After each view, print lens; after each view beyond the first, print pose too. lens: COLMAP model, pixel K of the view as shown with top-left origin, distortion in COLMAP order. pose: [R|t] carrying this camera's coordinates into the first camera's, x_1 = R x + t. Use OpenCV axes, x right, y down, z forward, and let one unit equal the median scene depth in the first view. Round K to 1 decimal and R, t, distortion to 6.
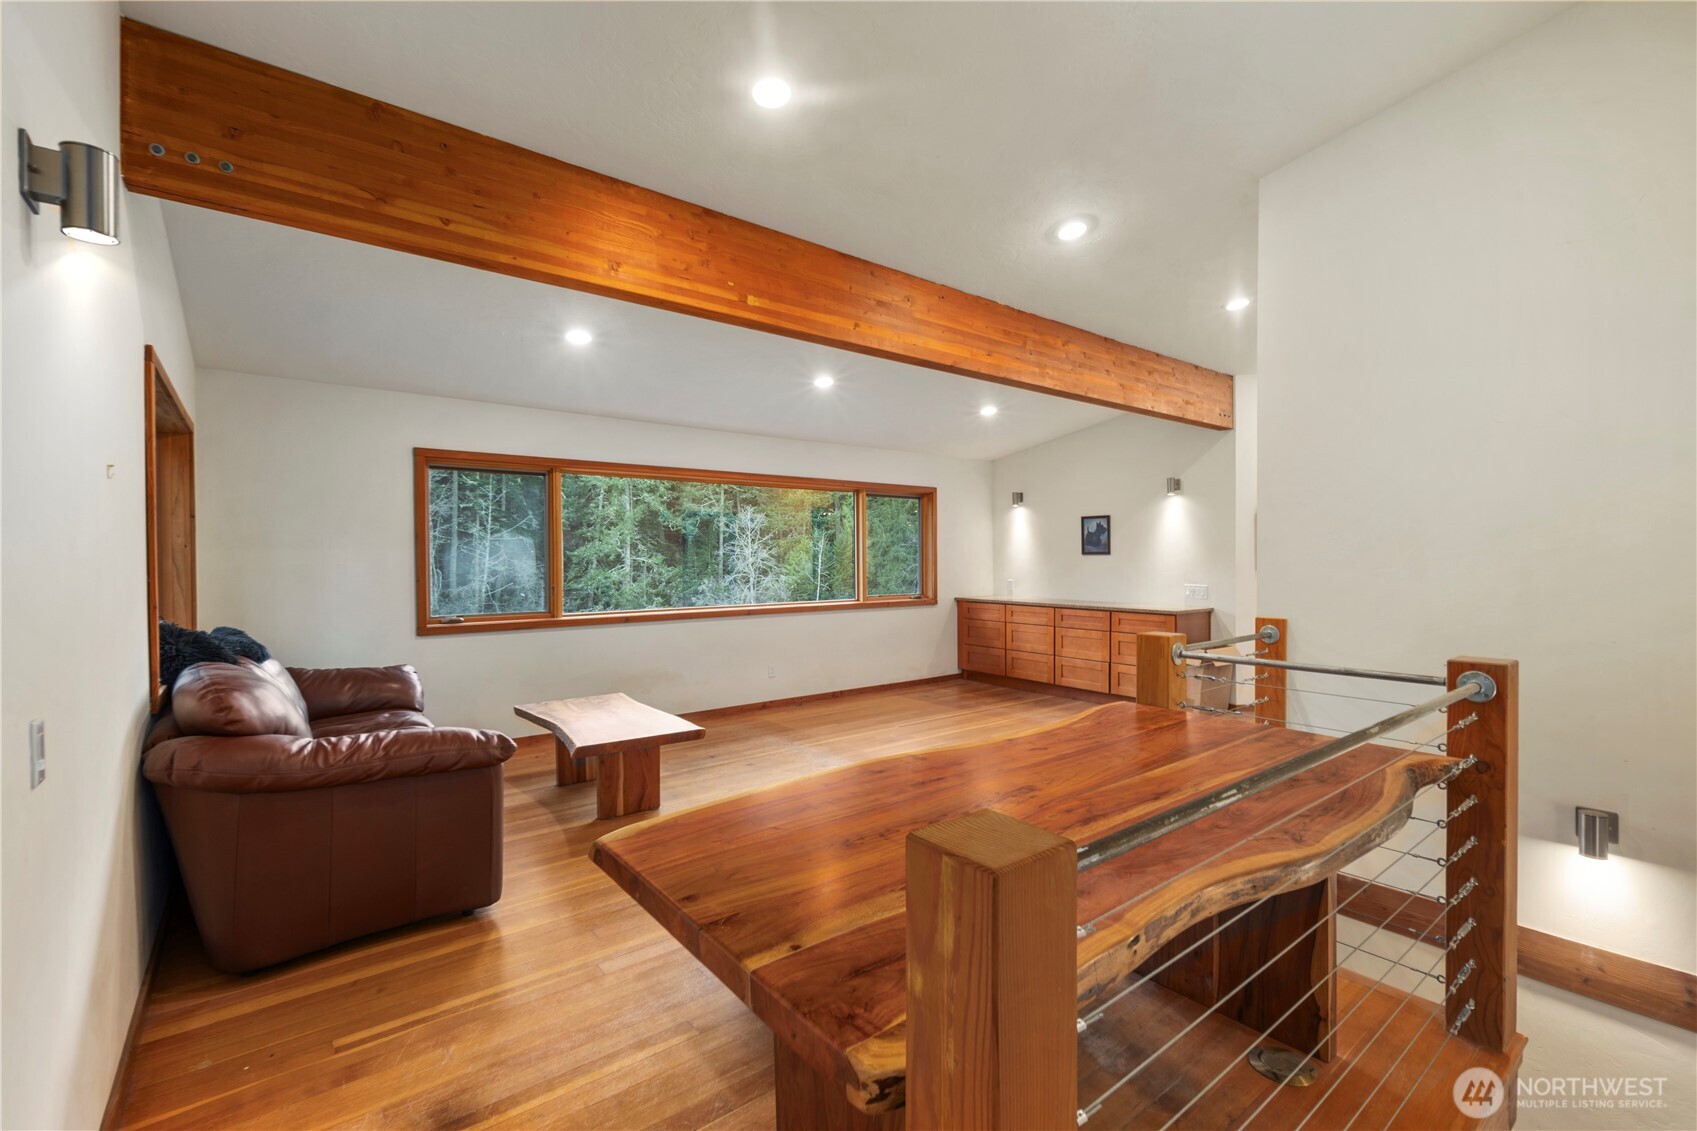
lens RADIAL K [[738.6, 0, 855.3], [0, 738.6, 562.9], [0, 0, 1]] dist [0.001317, -0.000398]
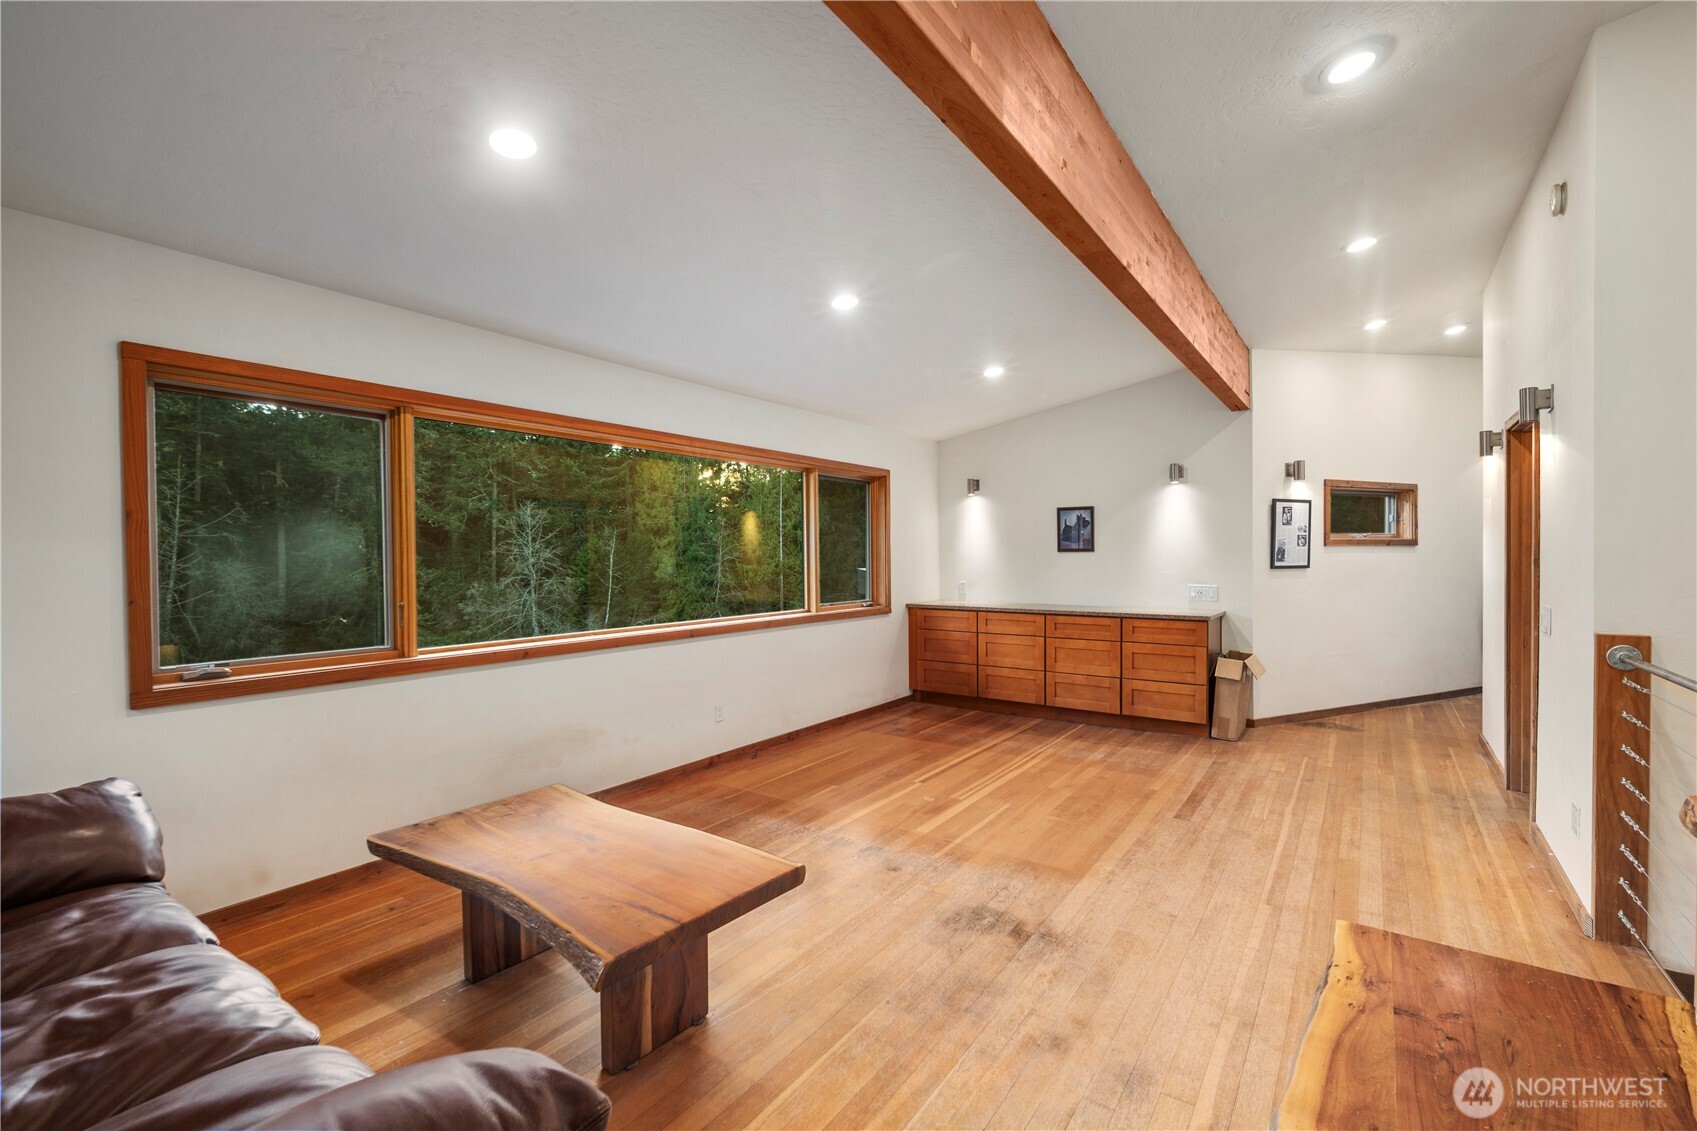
lens RADIAL K [[738.6, 0, 855.1], [0, 738.6, 565.5], [0, 0, 1]] dist [0.001317, -0.000398]
pose [[0.959418, -0.006576, 0.281912, -0.158591], [0.005448, 0.999974, 0.004784, -0.000697], [-0.281936, -0.003054, 0.959428, 0.228173]]
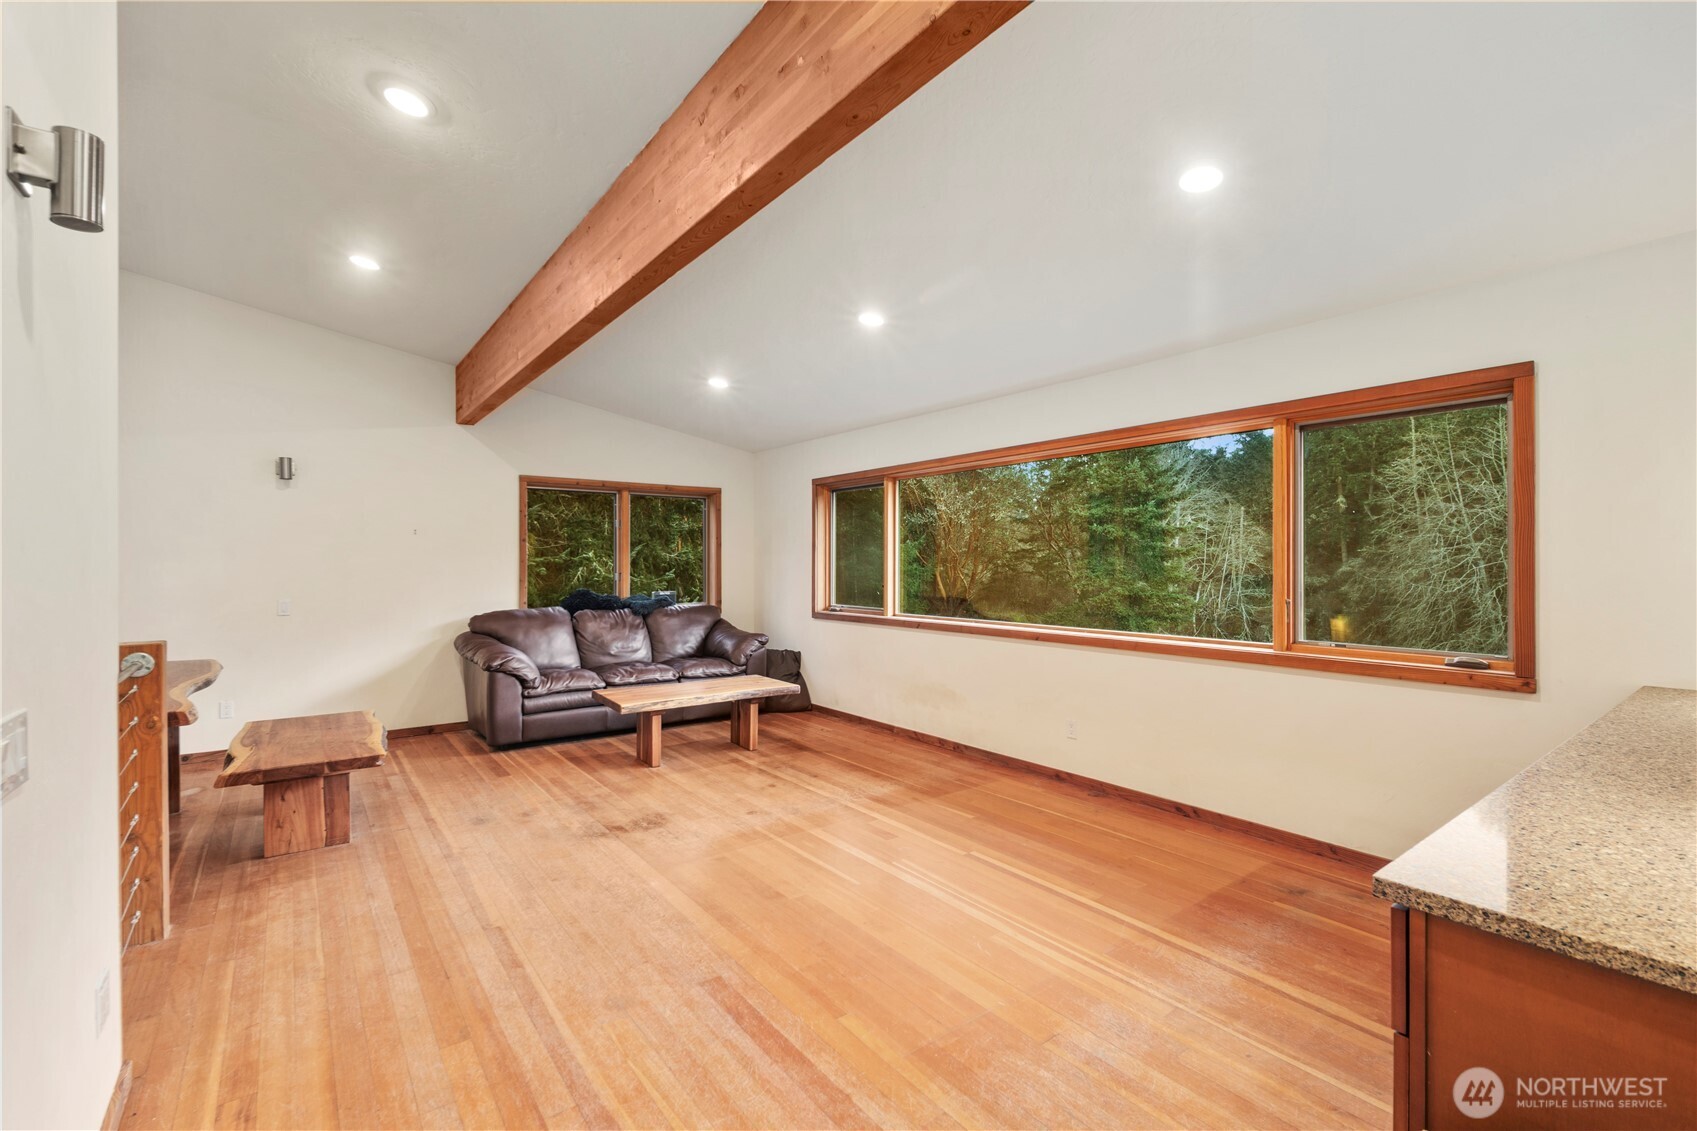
lens RADIAL K [[738.6, 0, 849.0], [0, 738.6, 562.7], [0, 0, 1]] dist [0.001317, -0.000398]
pose [[-0.028280, 0.005385, -0.999586, 0.473344], [-0.006694, 0.999962, 0.005576, -0.006142], [0.999578, 0.006849, -0.028243, 0.688063]]
